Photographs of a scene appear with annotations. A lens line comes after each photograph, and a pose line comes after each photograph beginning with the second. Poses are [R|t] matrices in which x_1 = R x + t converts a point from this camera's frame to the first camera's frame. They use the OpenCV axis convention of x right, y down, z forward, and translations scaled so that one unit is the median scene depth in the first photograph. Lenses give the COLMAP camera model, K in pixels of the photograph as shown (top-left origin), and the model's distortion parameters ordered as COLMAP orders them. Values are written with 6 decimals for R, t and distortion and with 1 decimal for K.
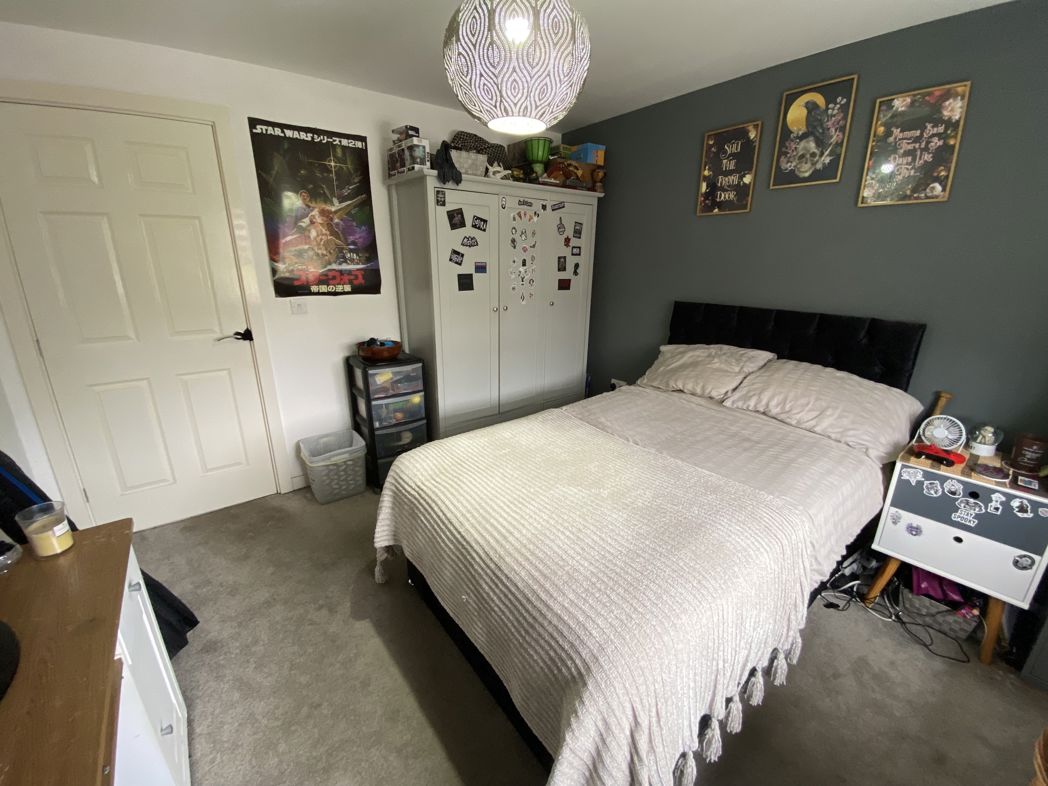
lens RADIAL K [[429.8, 0, 522.1], [0, 429.8, 390.8], [0, 0, 1]] dist [0.037744, -0.027714]
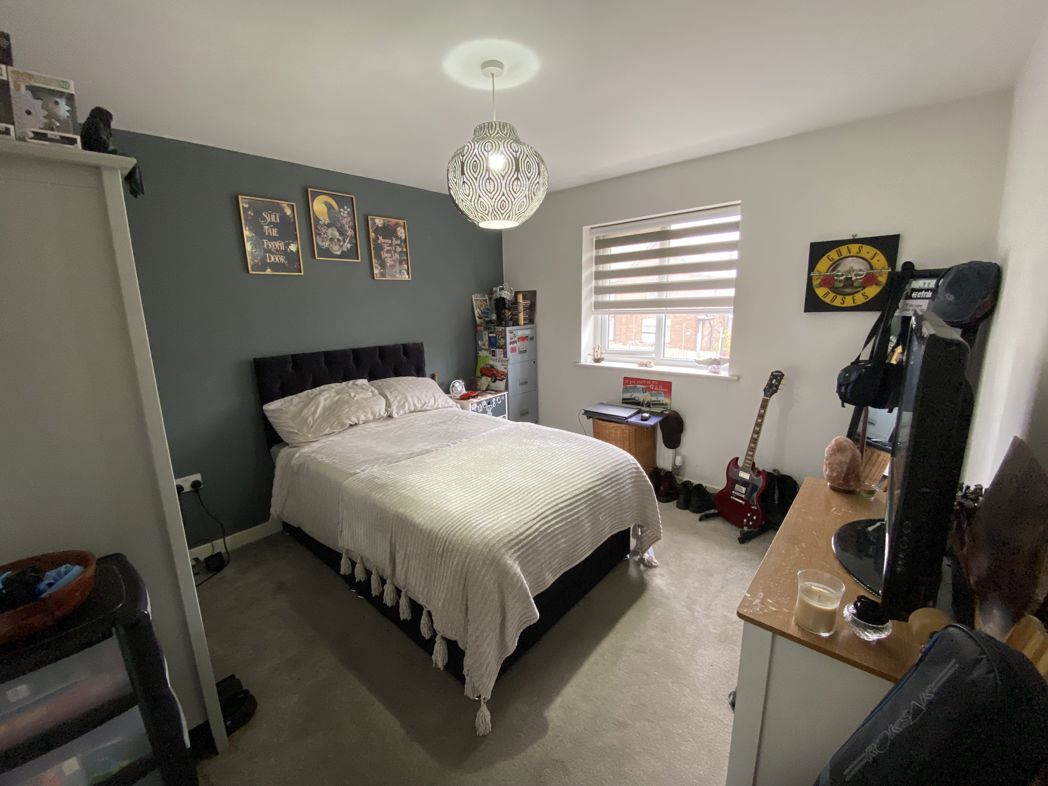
lens RADIAL K [[429.8, 0, 522.1], [0, 429.8, 390.8], [0, 0, 1]] dist [0.037744, -0.027714]
pose [[-0.195095, -0.203424, 0.959456, -0.915474], [0.311669, 0.914689, 0.257307, -0.273908], [-0.929946, 0.349232, -0.115050, 0.787375]]
